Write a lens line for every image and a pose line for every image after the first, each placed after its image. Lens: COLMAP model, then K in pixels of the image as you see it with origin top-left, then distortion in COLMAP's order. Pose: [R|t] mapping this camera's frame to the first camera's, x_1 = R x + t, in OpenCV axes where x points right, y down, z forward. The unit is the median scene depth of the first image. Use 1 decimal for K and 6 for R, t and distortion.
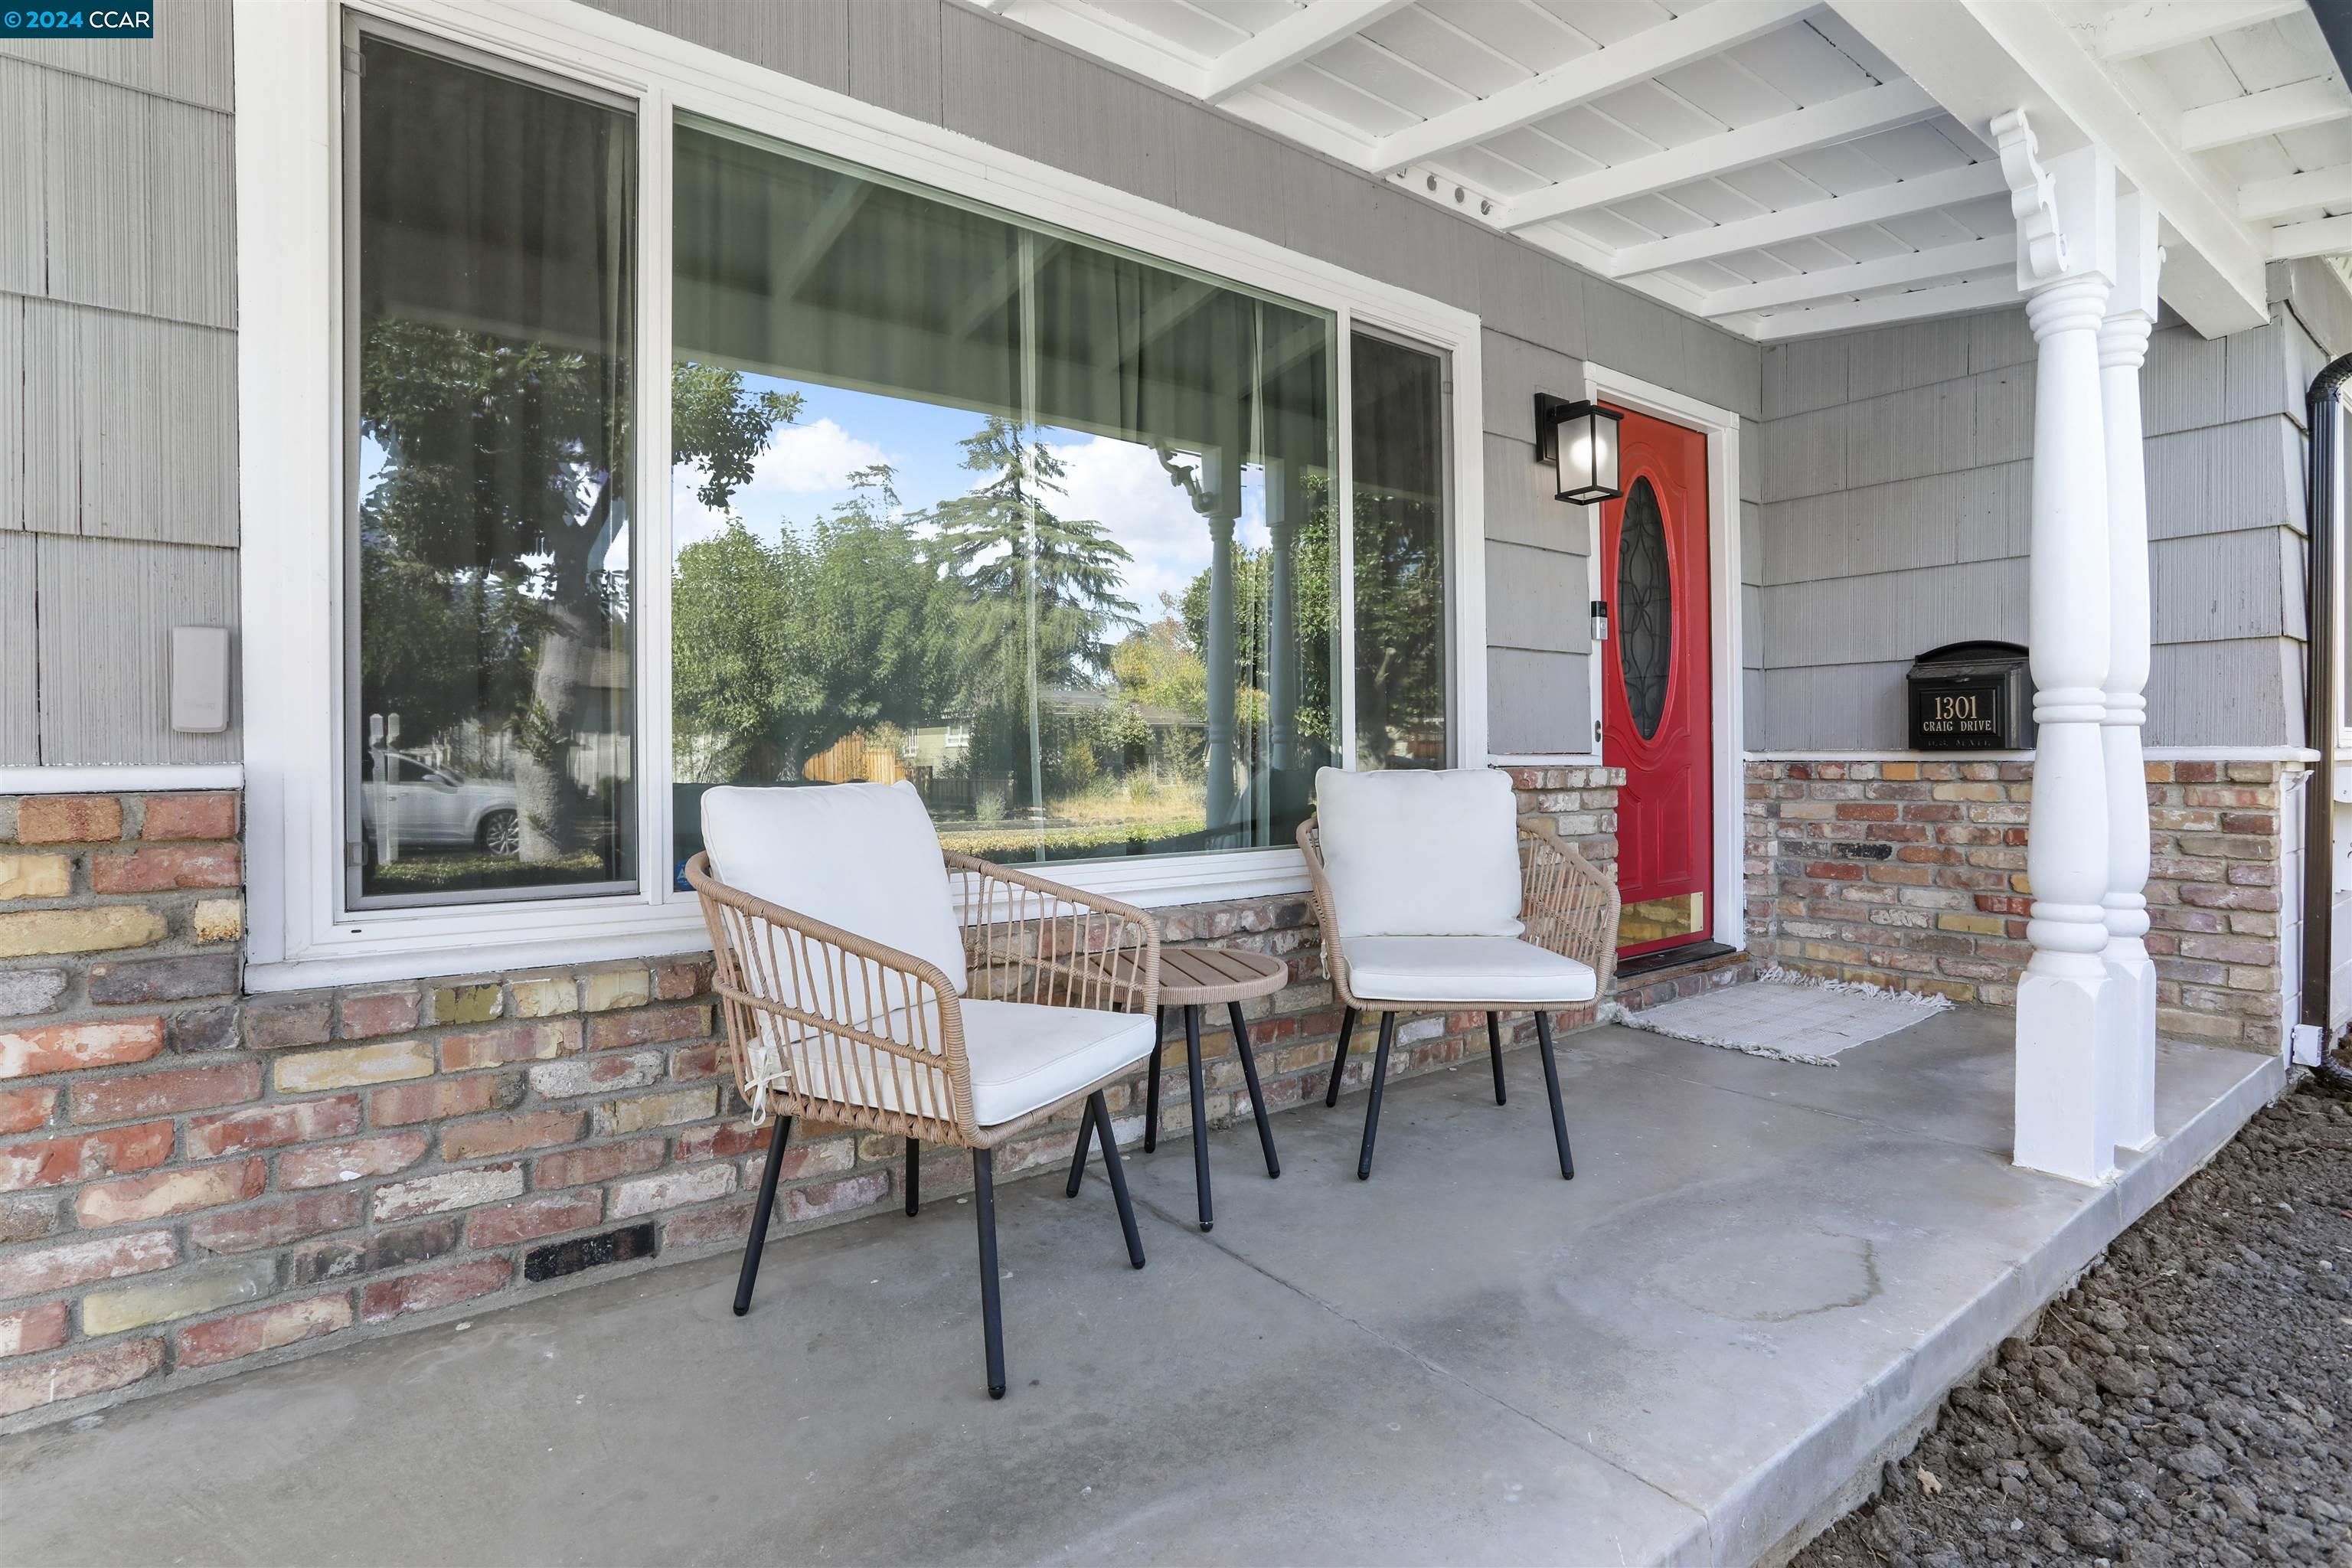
lens RADIAL K [[1147.9, 0, 1159.9], [0, 1147.9, 746.9], [0, 0, 1]] dist [-0.039155, 0.023749]
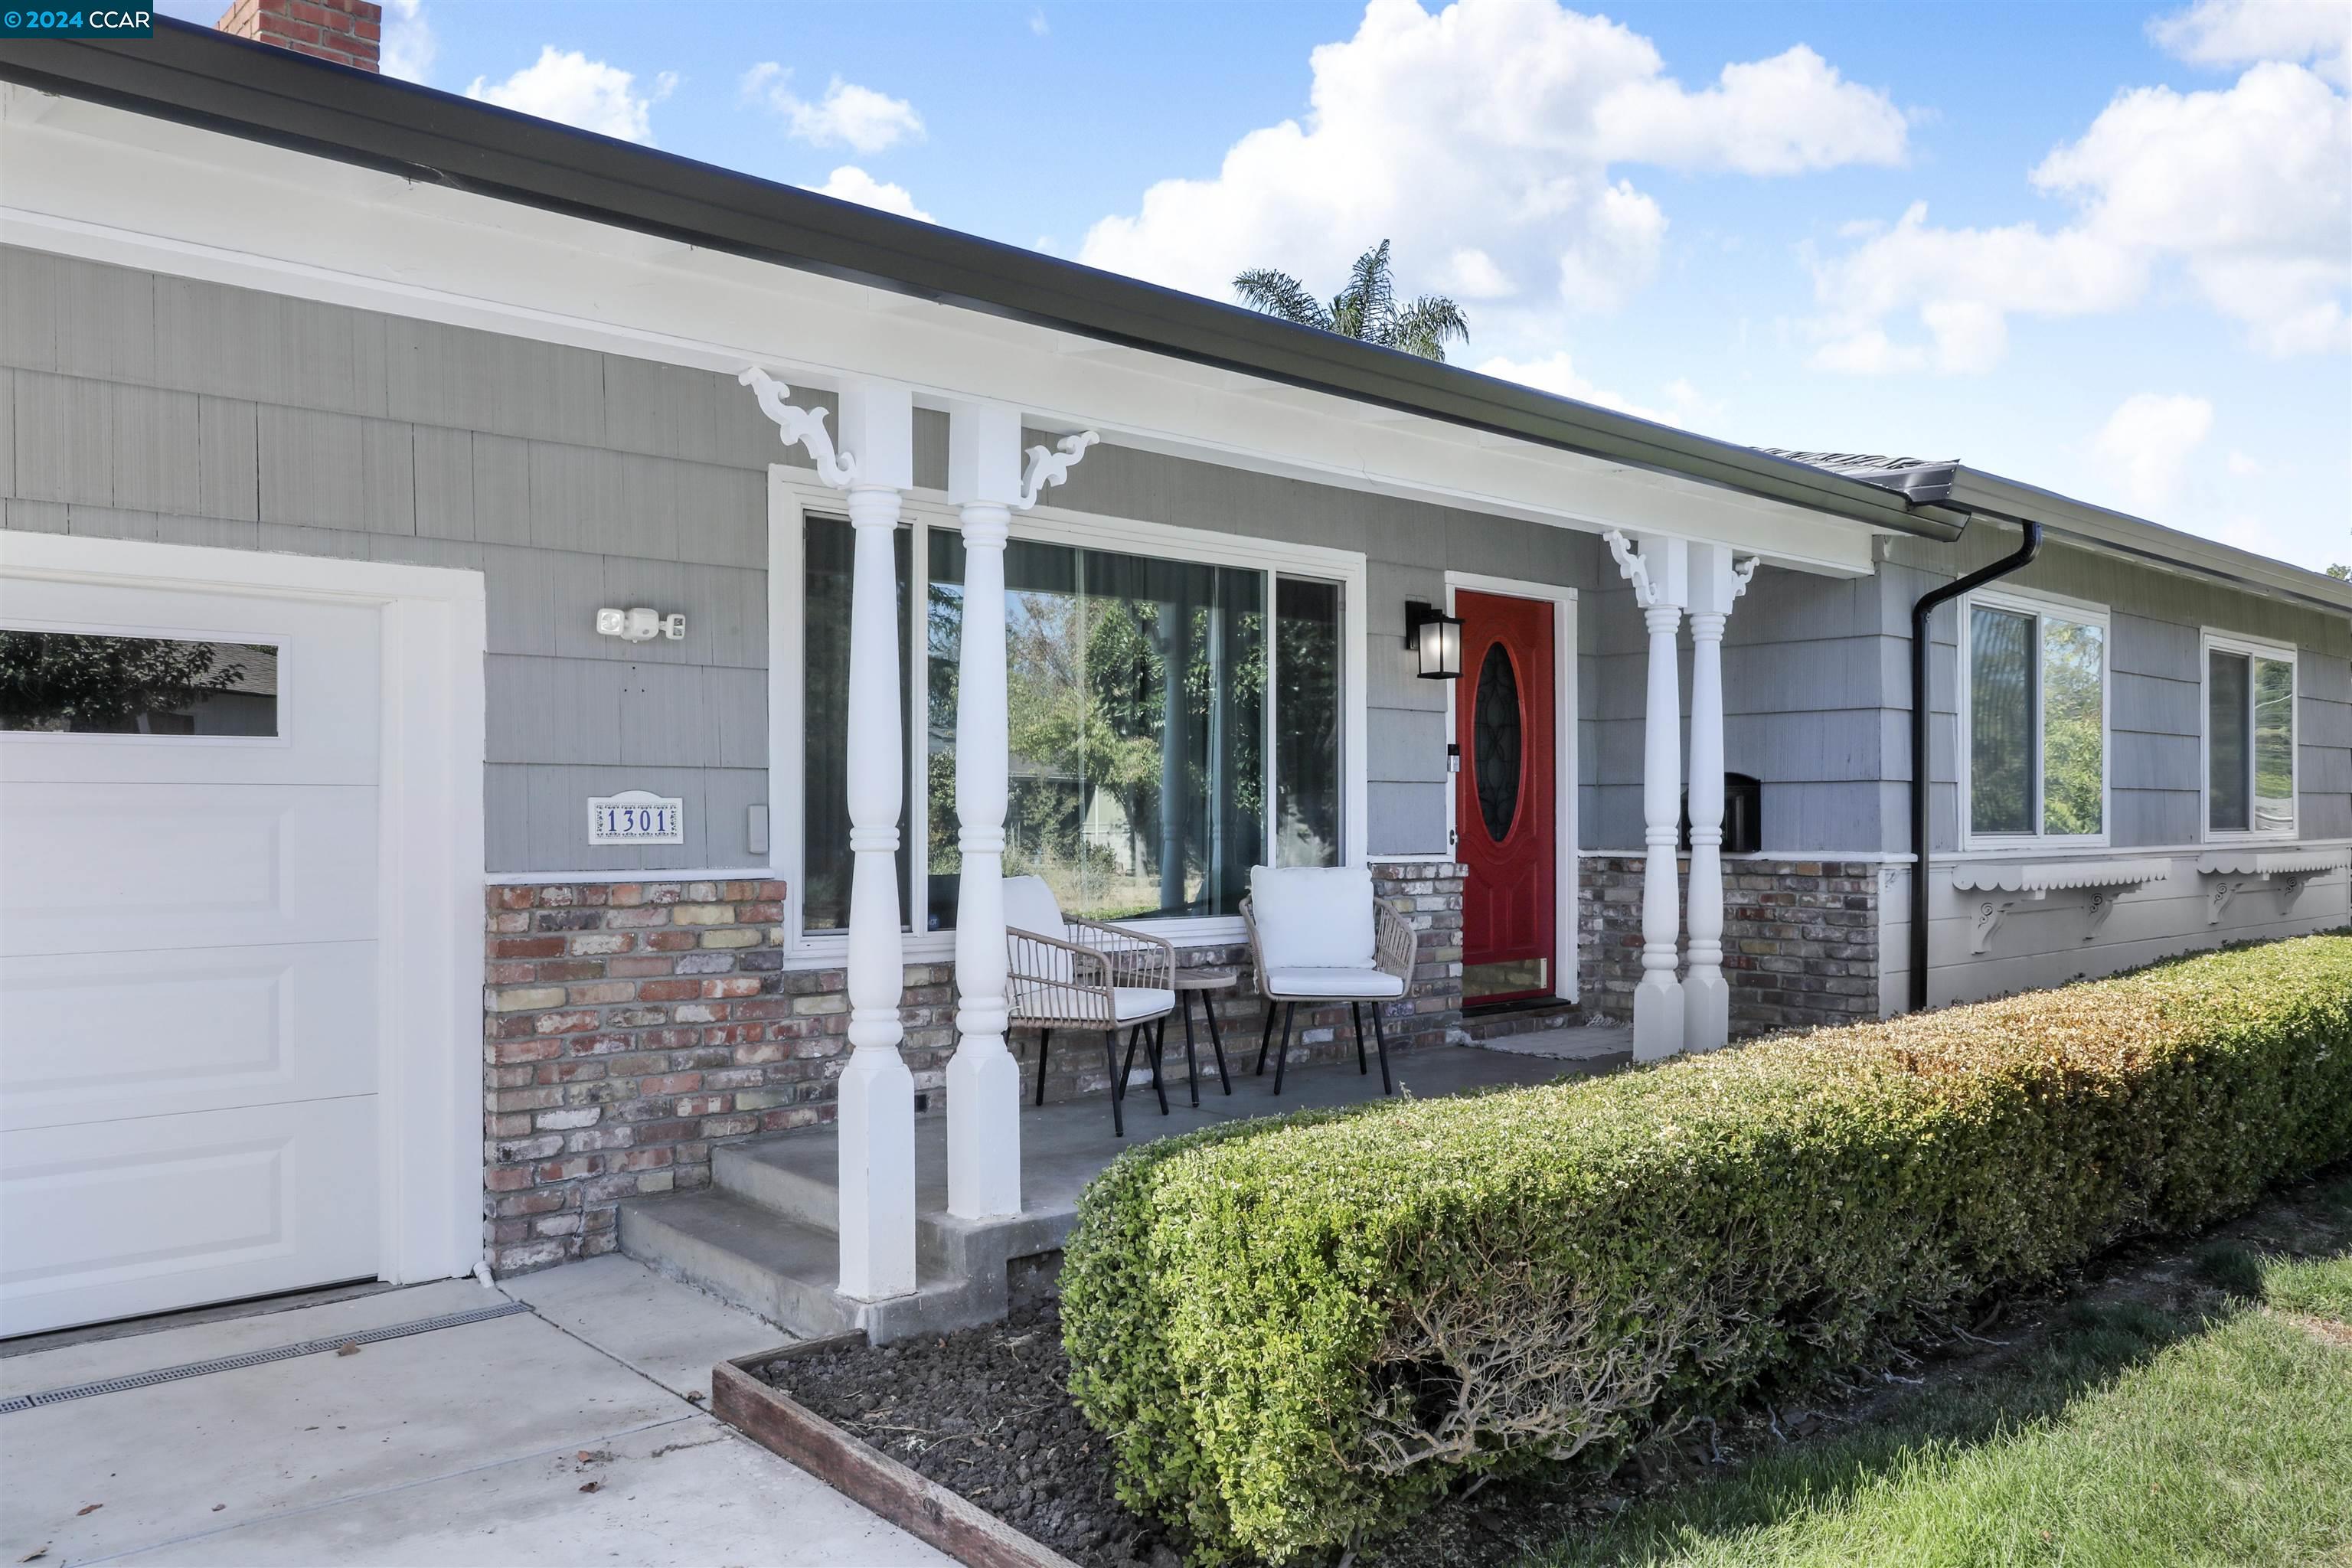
lens RADIAL K [[1793.3, 0, 1176.0], [0, 1793.3, 784.0], [0, 0, 1]] dist [-0.021451, -0.001652]
pose [[0.995213, 0.008013, 0.097397, -0.175614], [-0.006767, 0.999891, -0.013116, -0.051123], [-0.097492, 0.012394, 0.995159, -1.220467]]
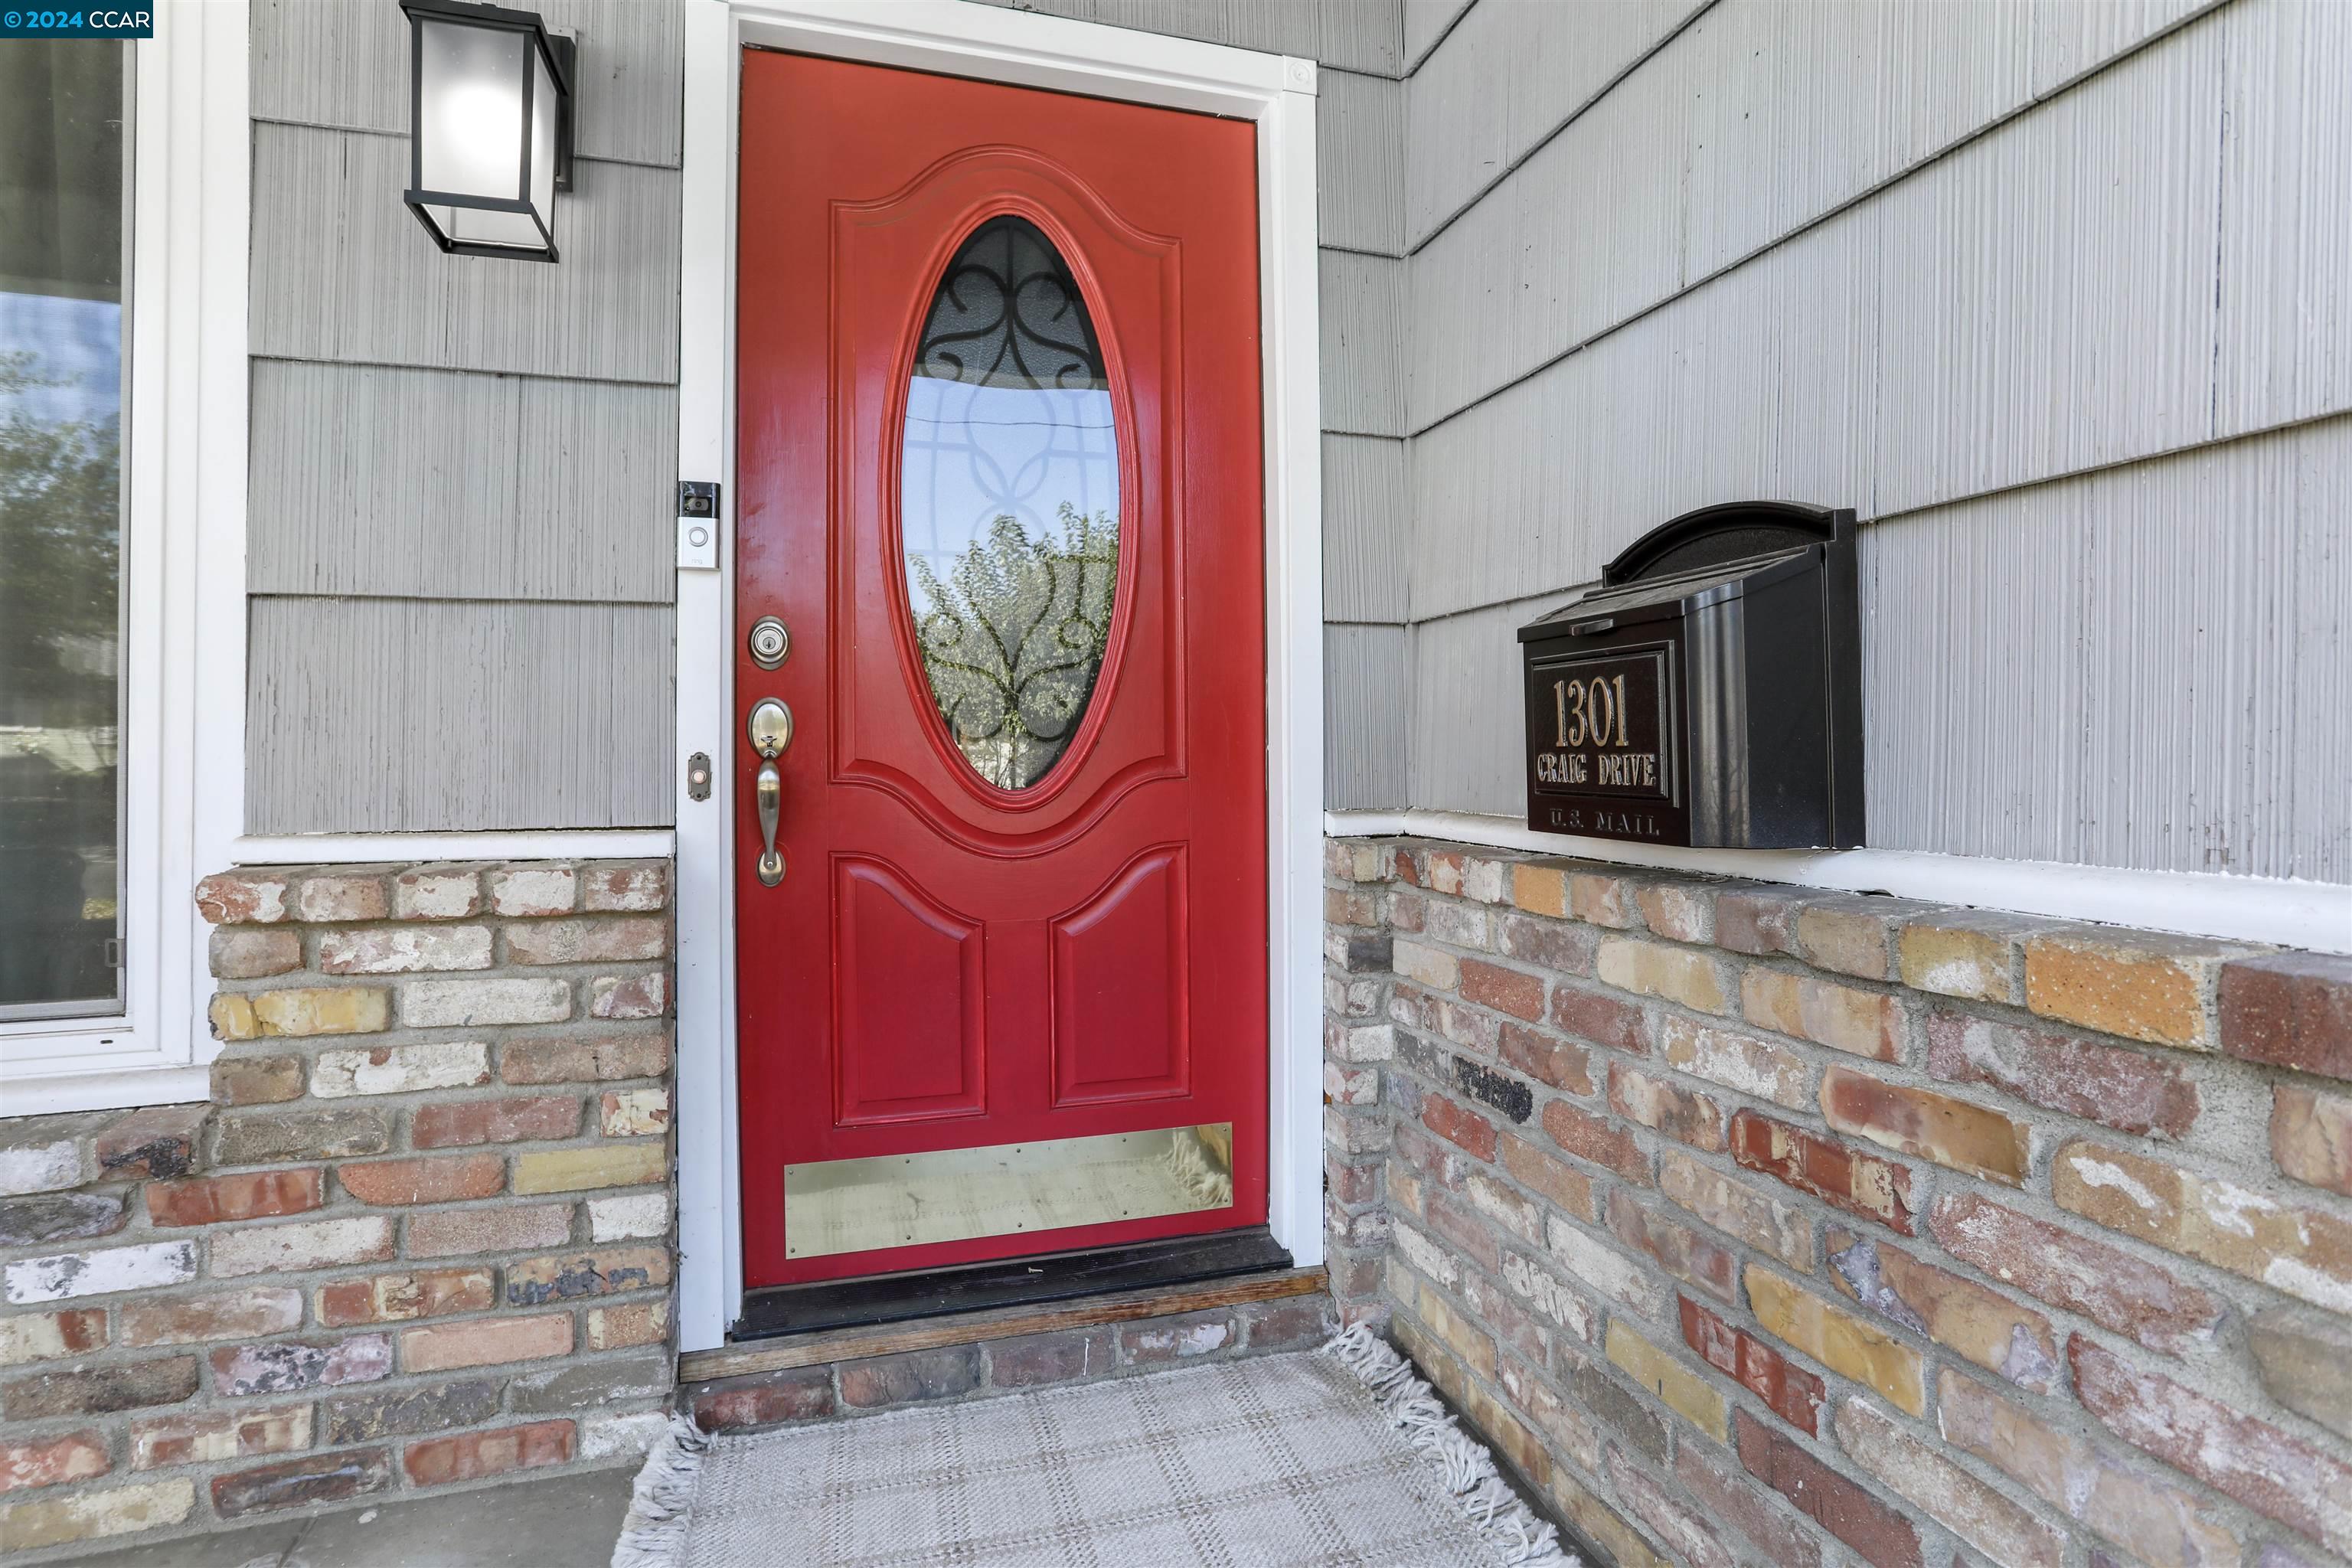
lens RADIAL K [[1147.9, 0, 1159.9], [0, 1147.9, 746.9], [0, 0, 1]] dist [-0.039155, 0.023749]
pose [[0.936556, -0.000918, -0.350517, 0.752819], [-0.000155, 0.999995, -0.003033, -0.025429], [0.350518, 0.002895, 0.936551, 0.696931]]
